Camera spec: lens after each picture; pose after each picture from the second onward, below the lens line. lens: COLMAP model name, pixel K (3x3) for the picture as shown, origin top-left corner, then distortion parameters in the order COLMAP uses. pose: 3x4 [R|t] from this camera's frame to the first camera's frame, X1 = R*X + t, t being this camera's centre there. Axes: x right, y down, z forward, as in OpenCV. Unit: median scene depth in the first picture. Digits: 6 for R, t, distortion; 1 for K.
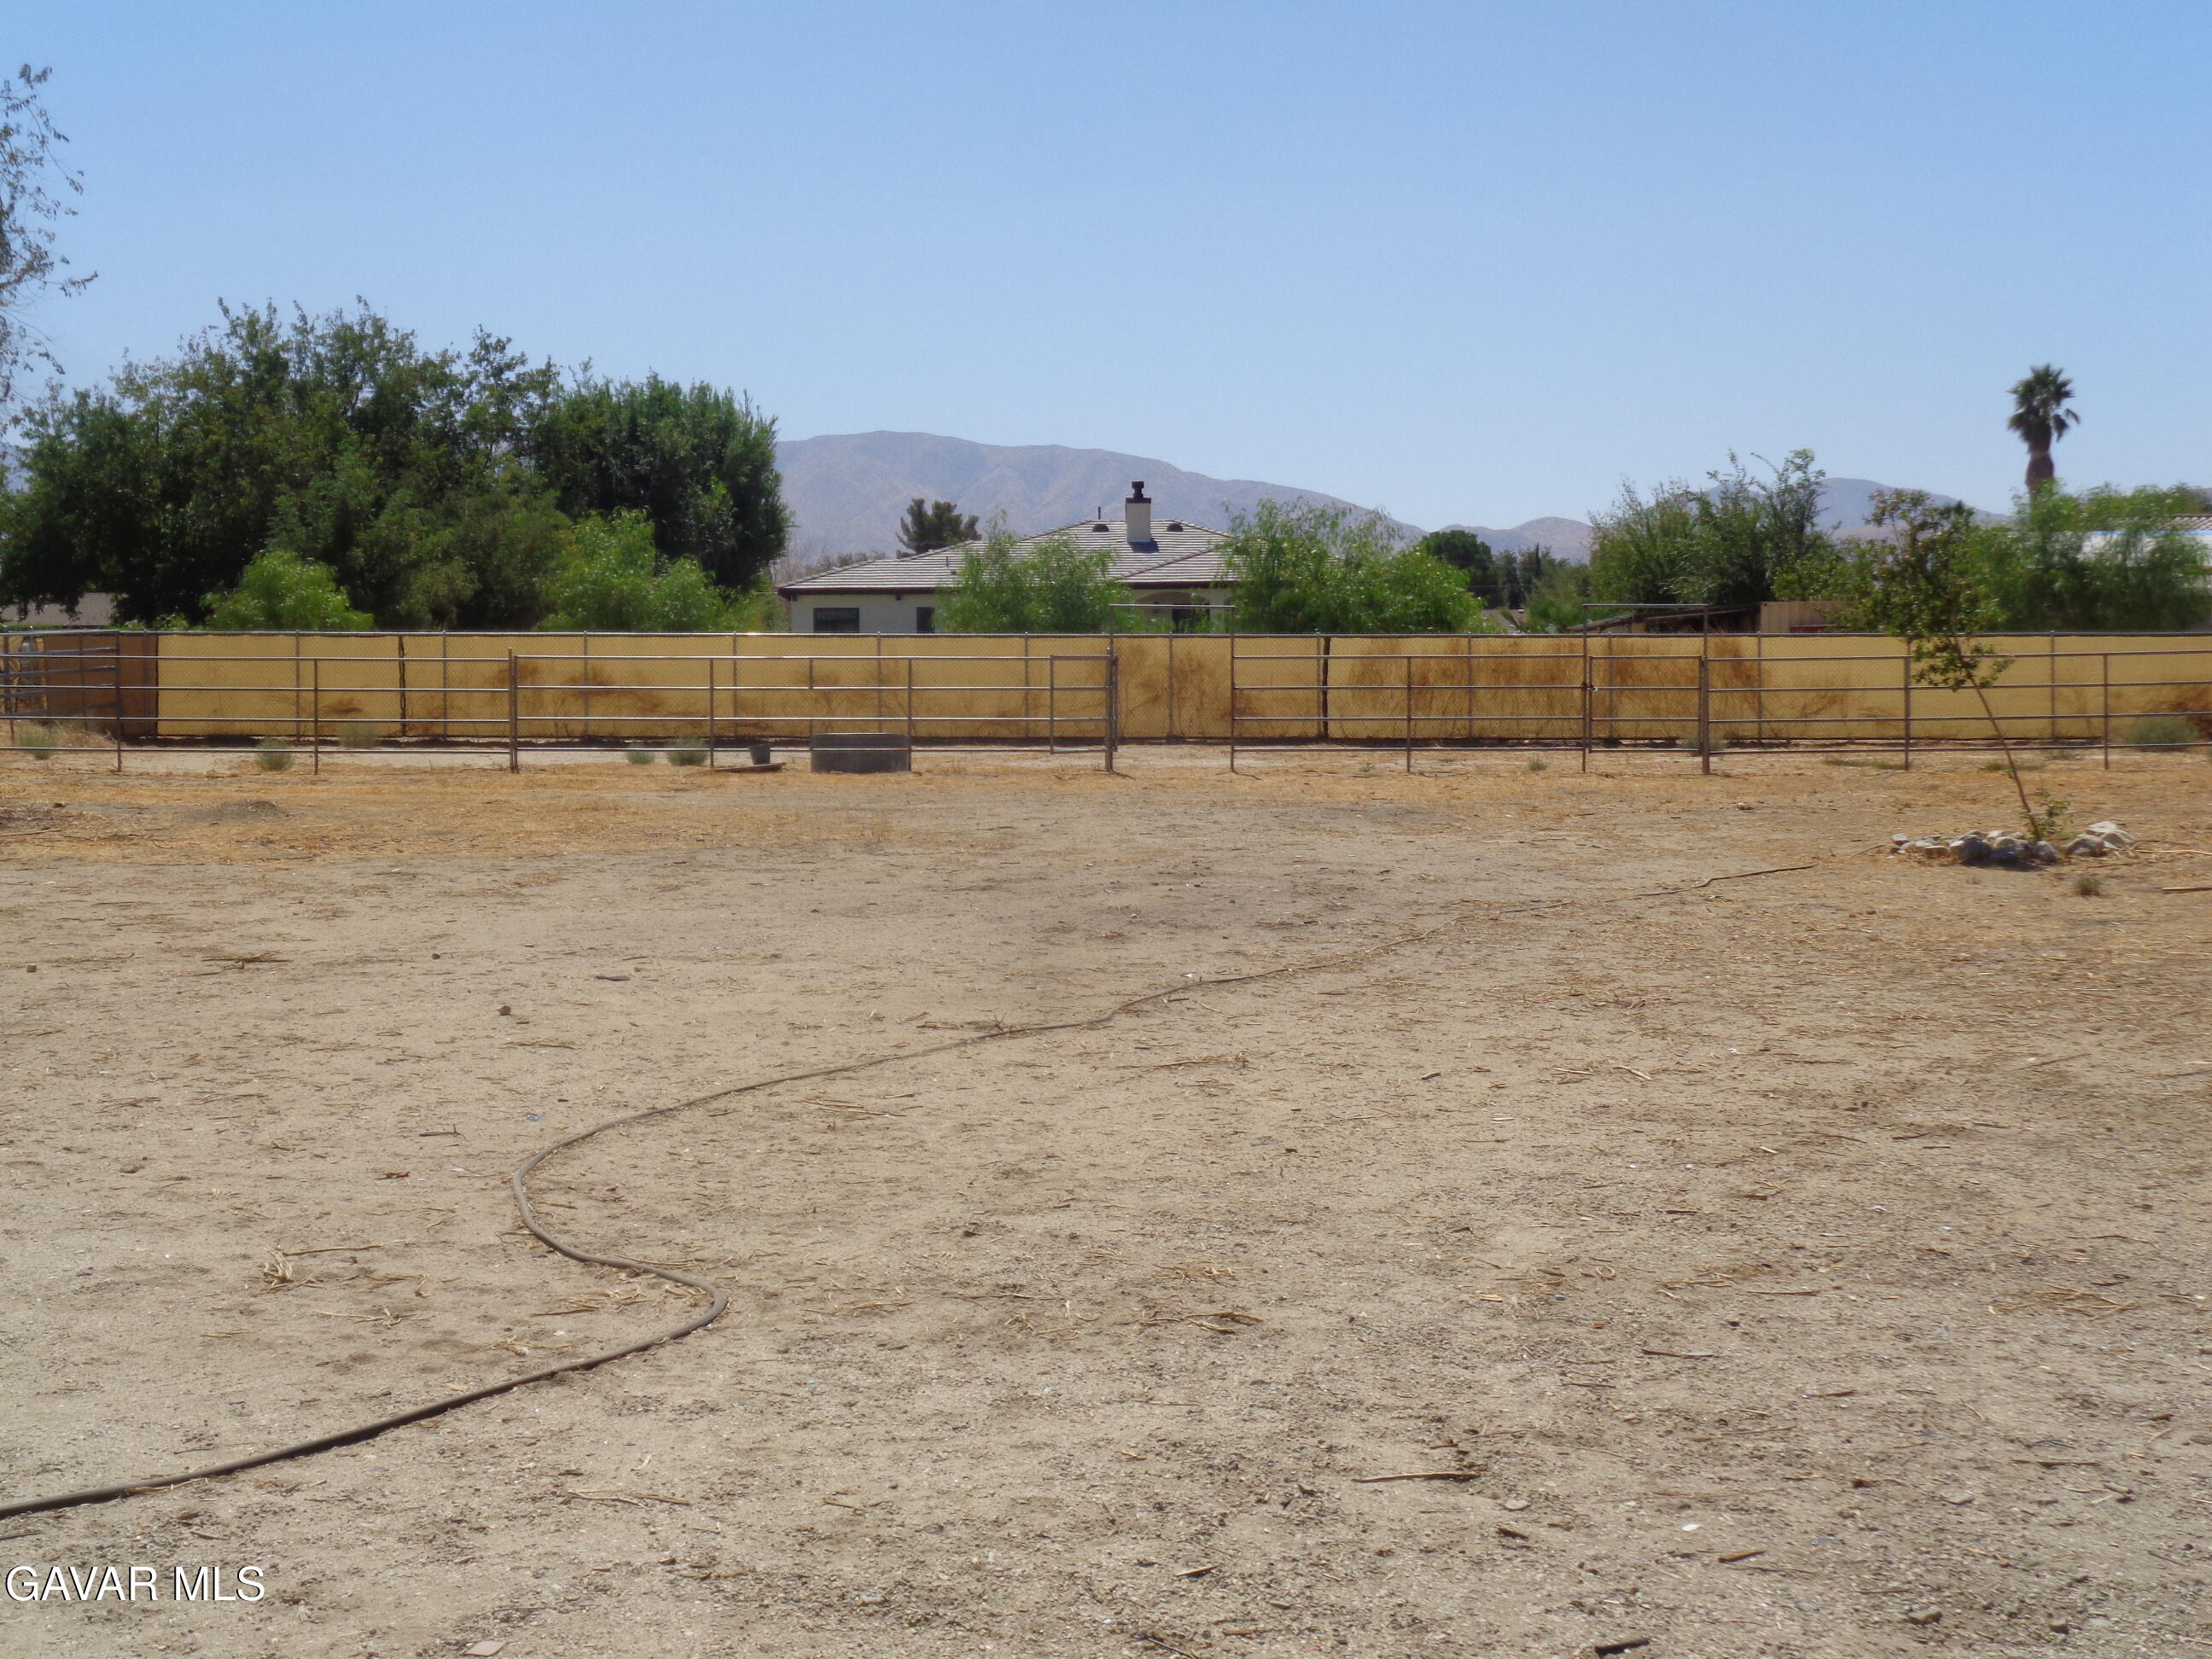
lens RADIAL K [[3301.6, 0, 1112.3], [0, 3301.6, 833.1], [0, 0, 1]] dist [-0.031039, 0.000000]
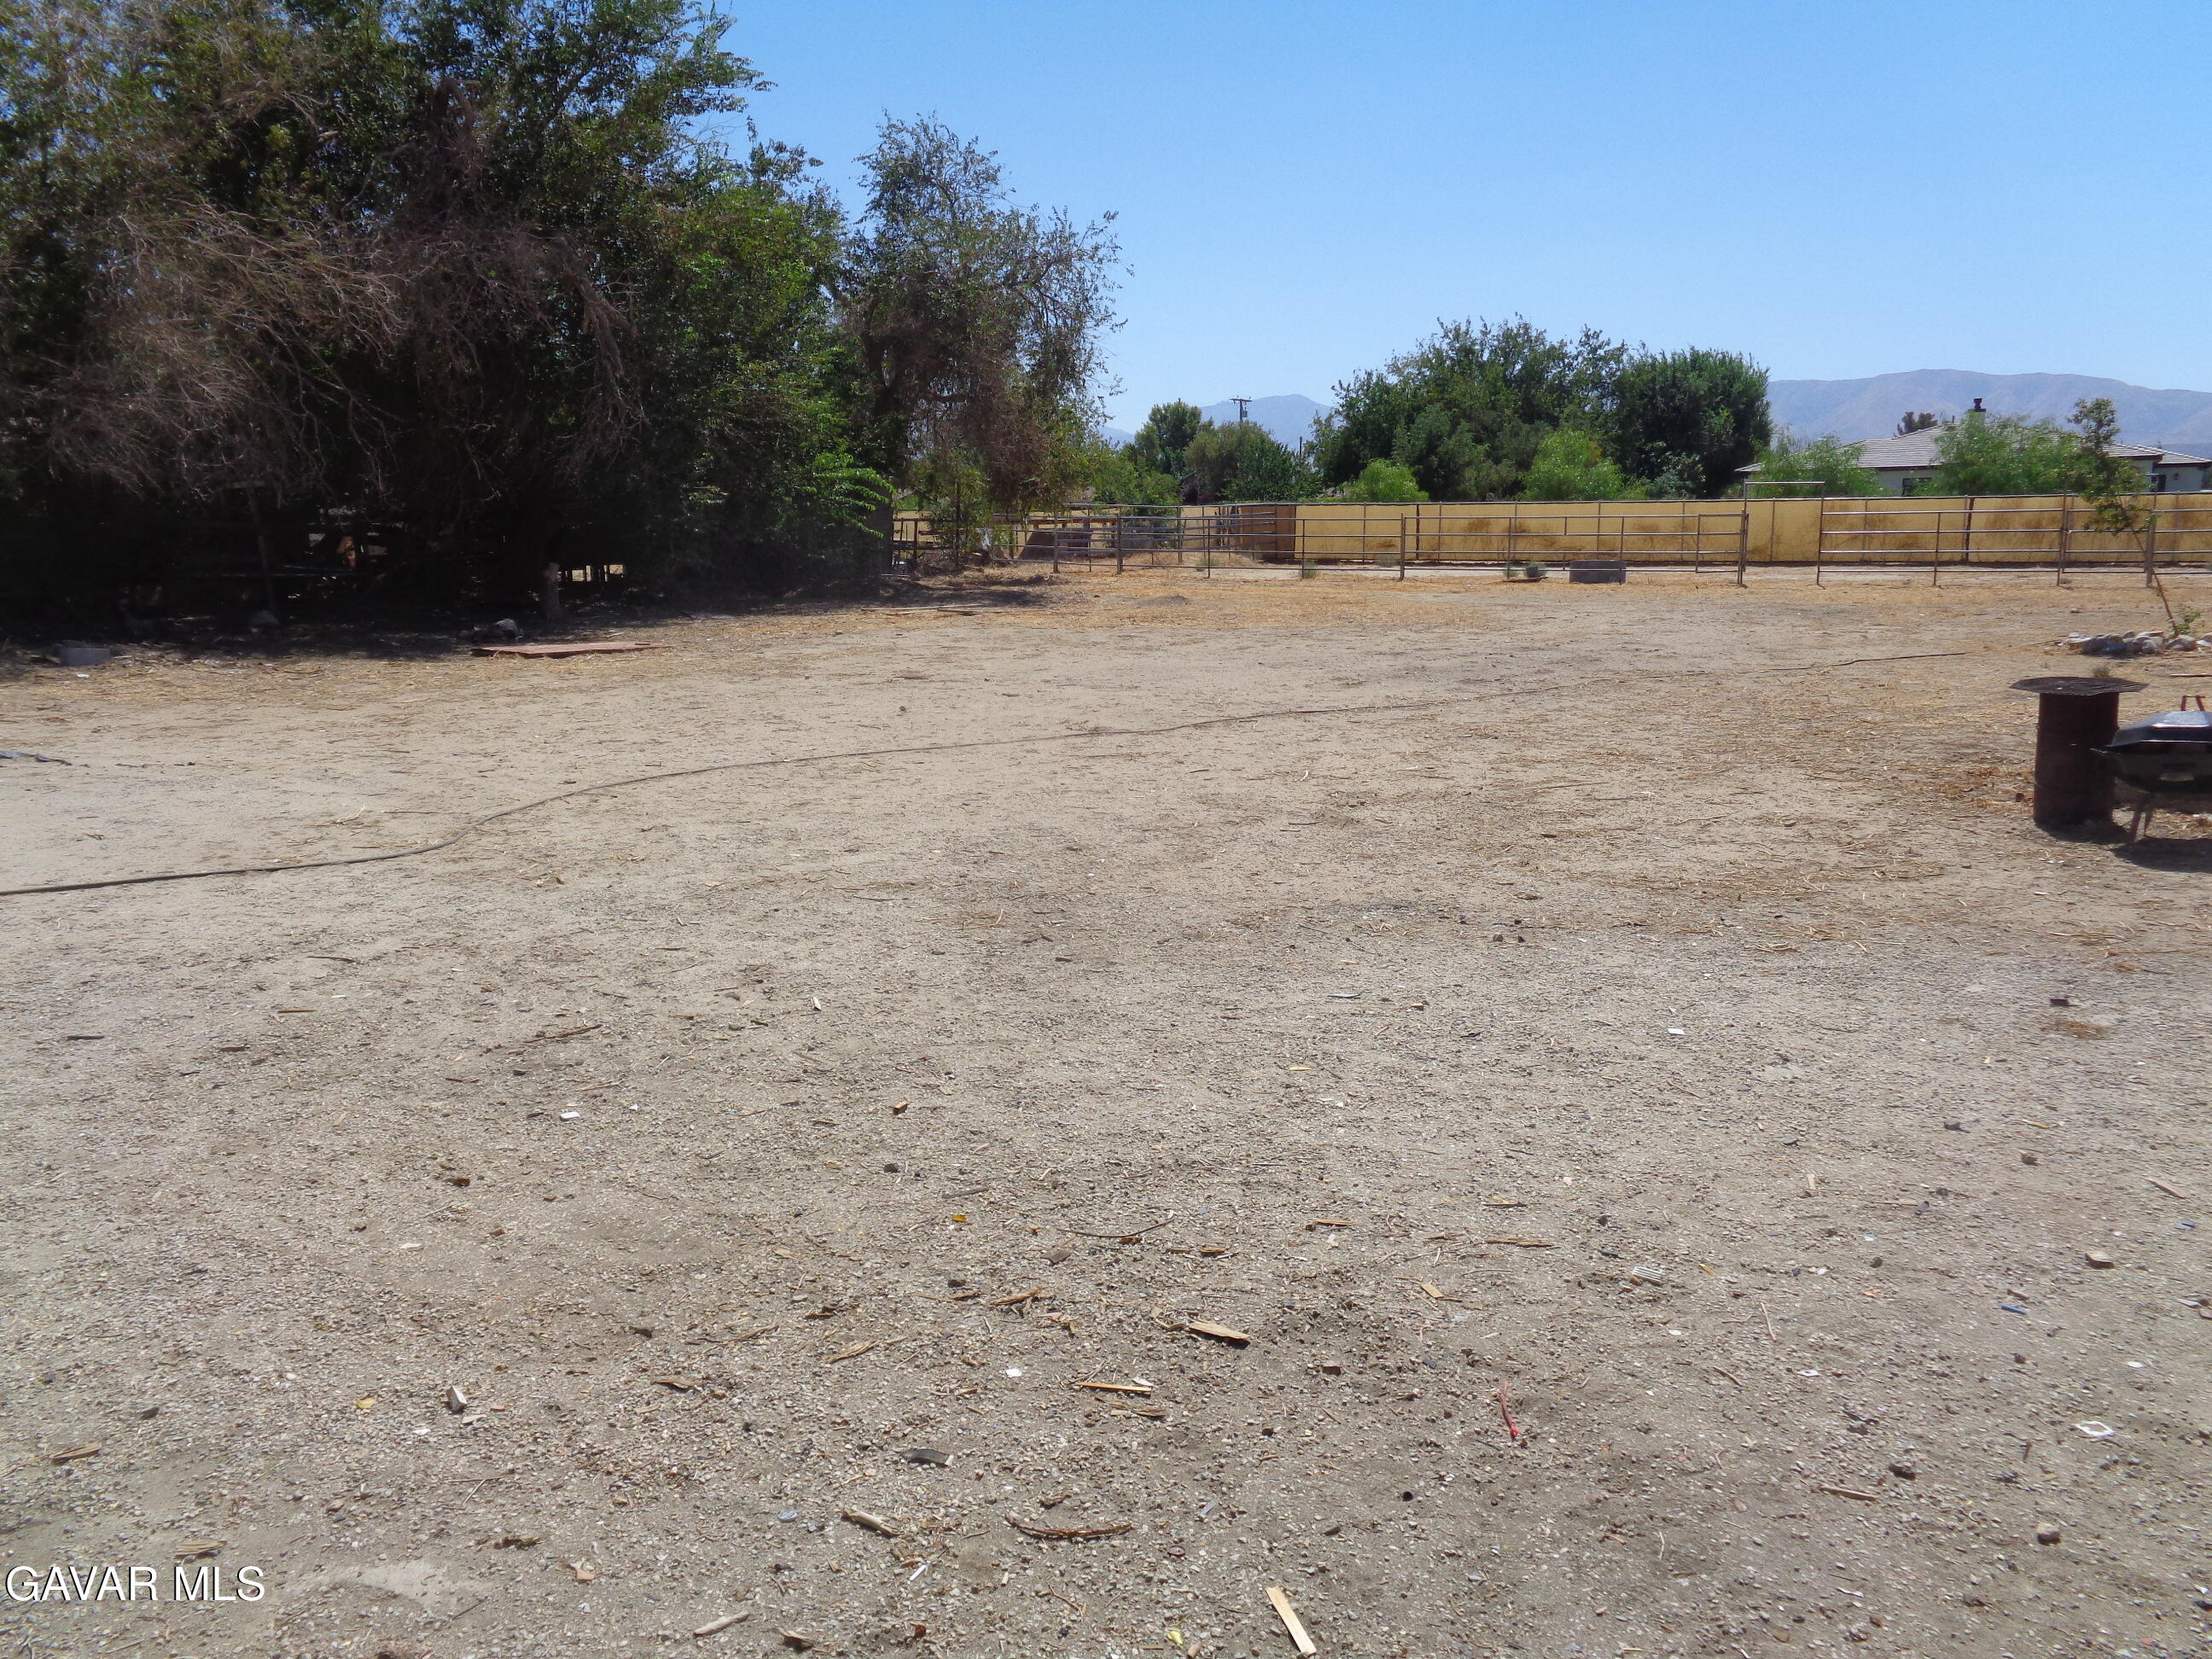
lens RADIAL K [[1759.1, 0, 1107.3], [0, 1759.1, 821.6], [0, 0, 1]] dist [0.041154, -0.002236]
pose [[0.881093, 0.074866, -0.466979, 0.048852], [-0.018361, 0.992062, 0.124404, -0.001489], [0.472586, -0.101037, 0.875474, 0.013962]]
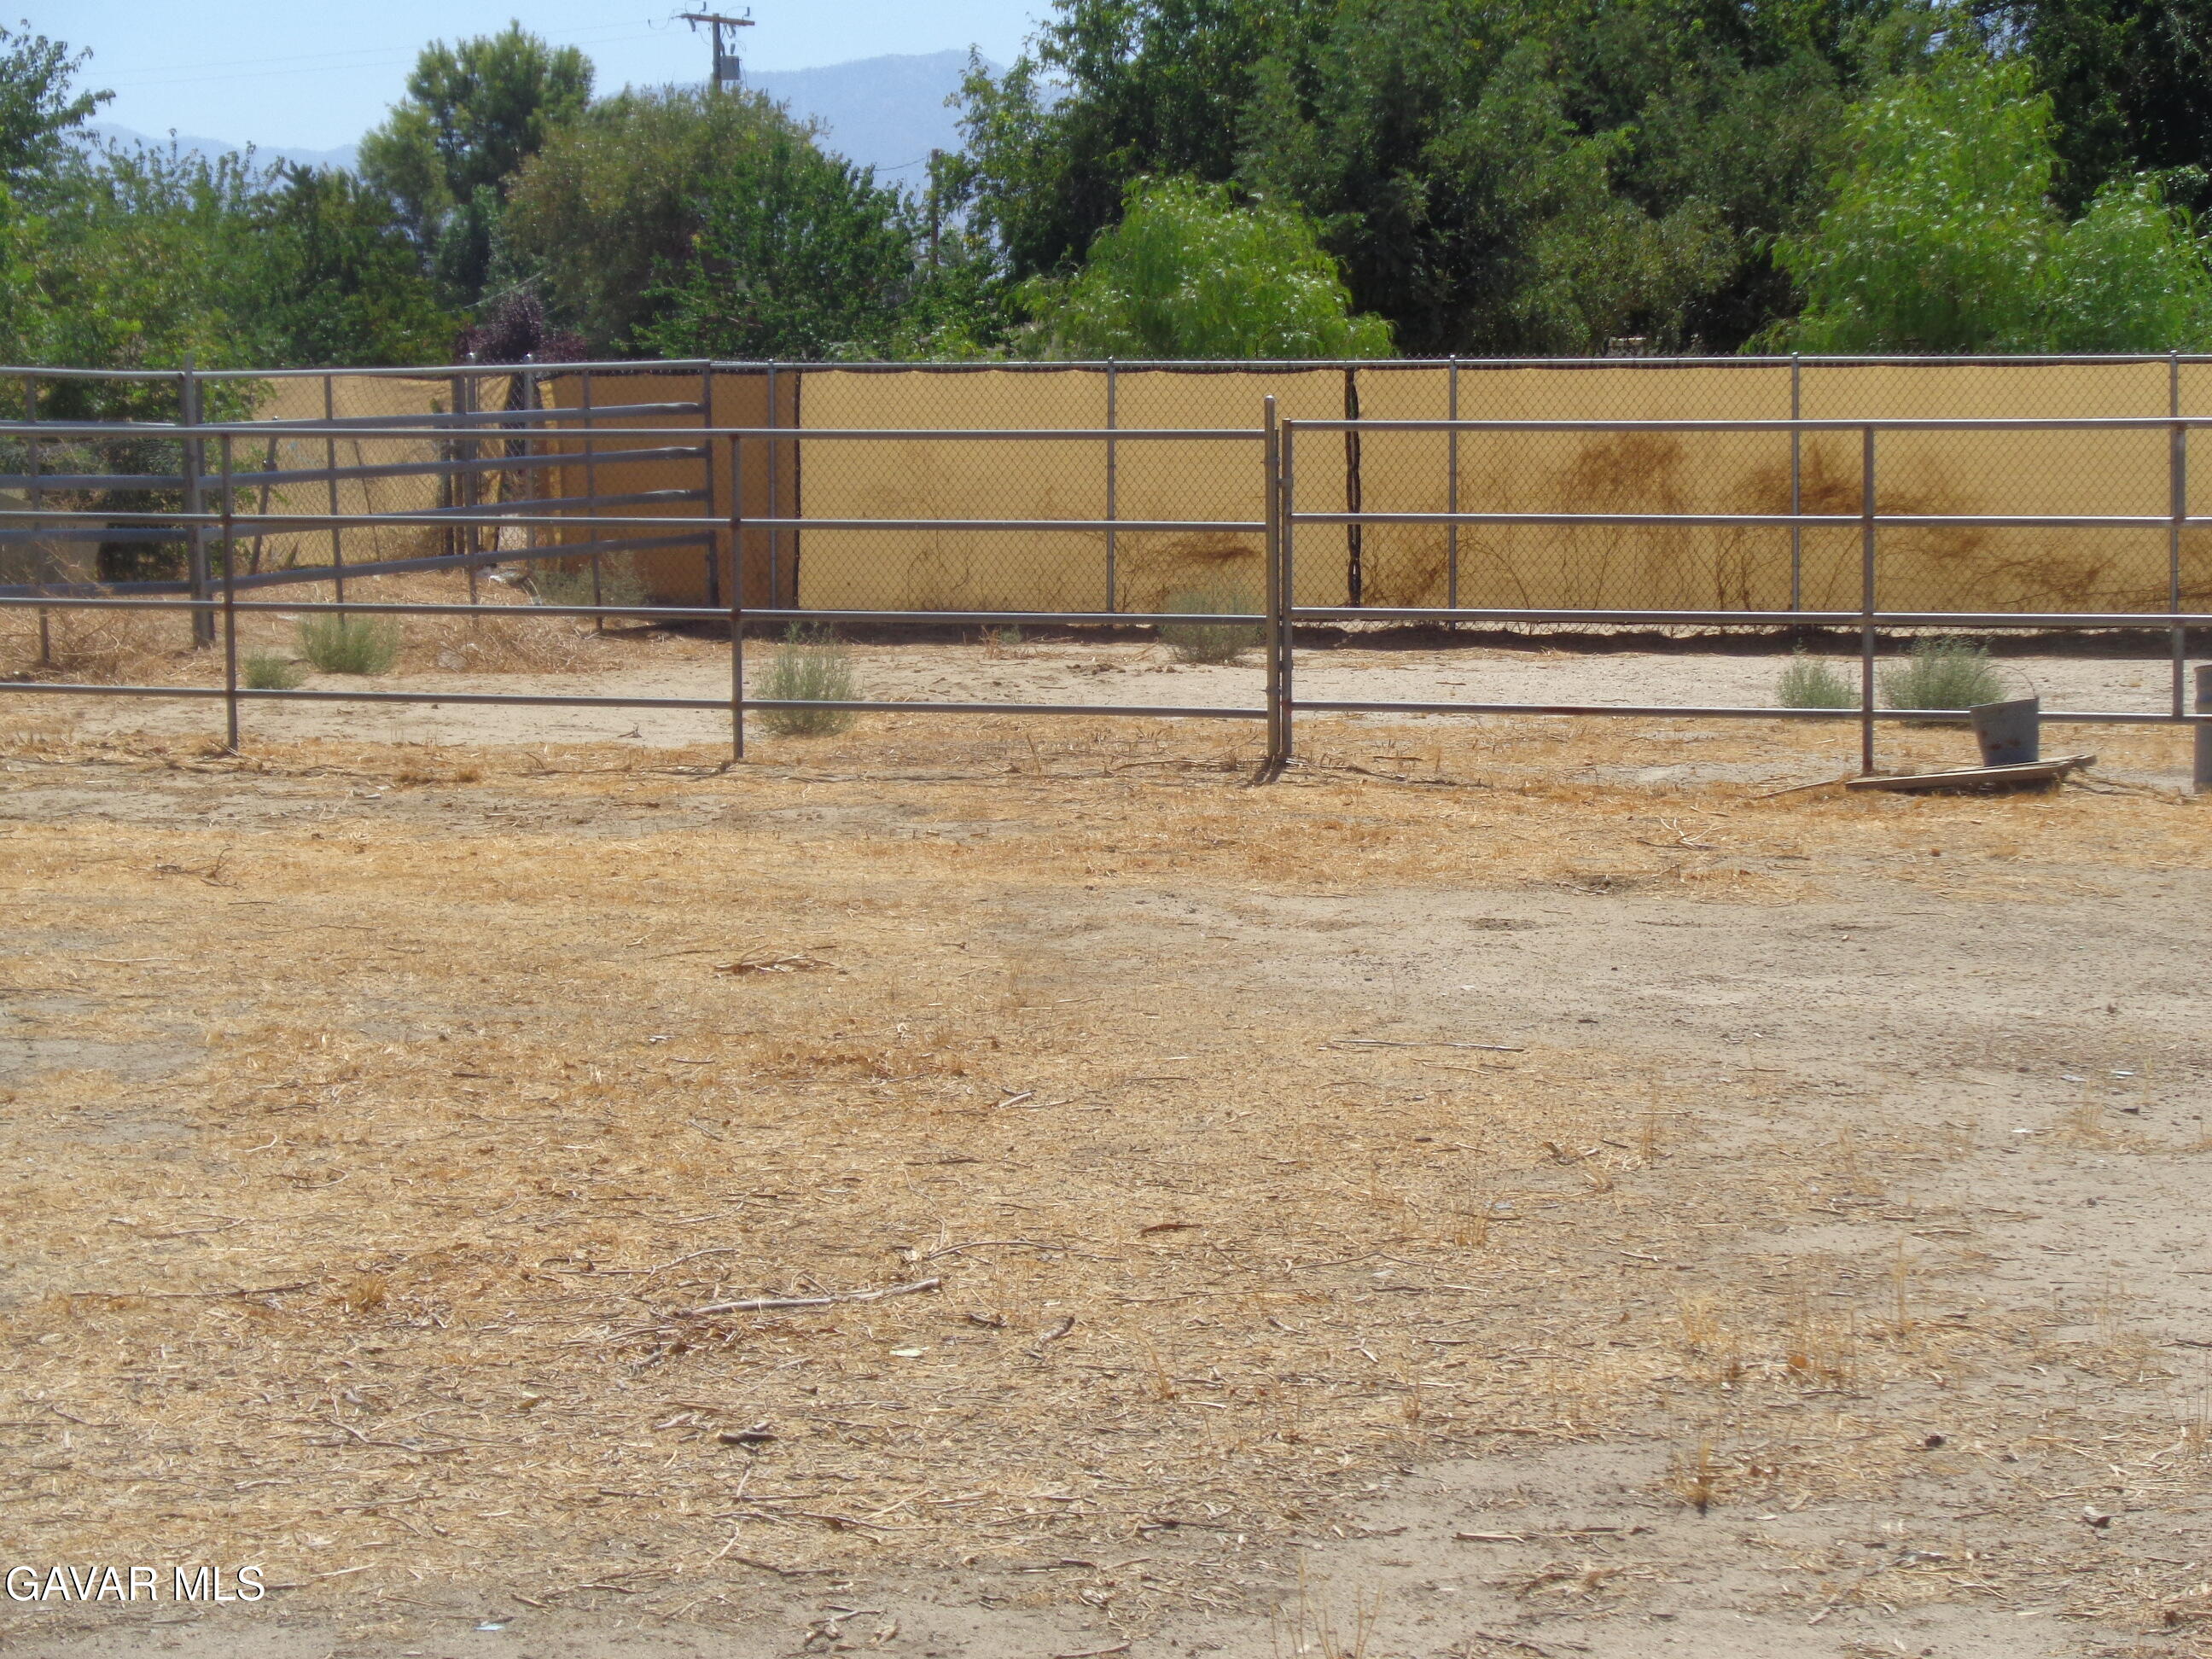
lens RADIAL K [[5632.6, 0, 1107.5], [0, 5632.6, 829.7], [0, 0, 1]] dist [-0.052630, 0.000000]
pose [[0.934831, 0.018888, -0.354591, 0.000413], [-0.011518, 0.999672, 0.022883, -0.008724], [0.354907, -0.017307, 0.934741, 0.158699]]
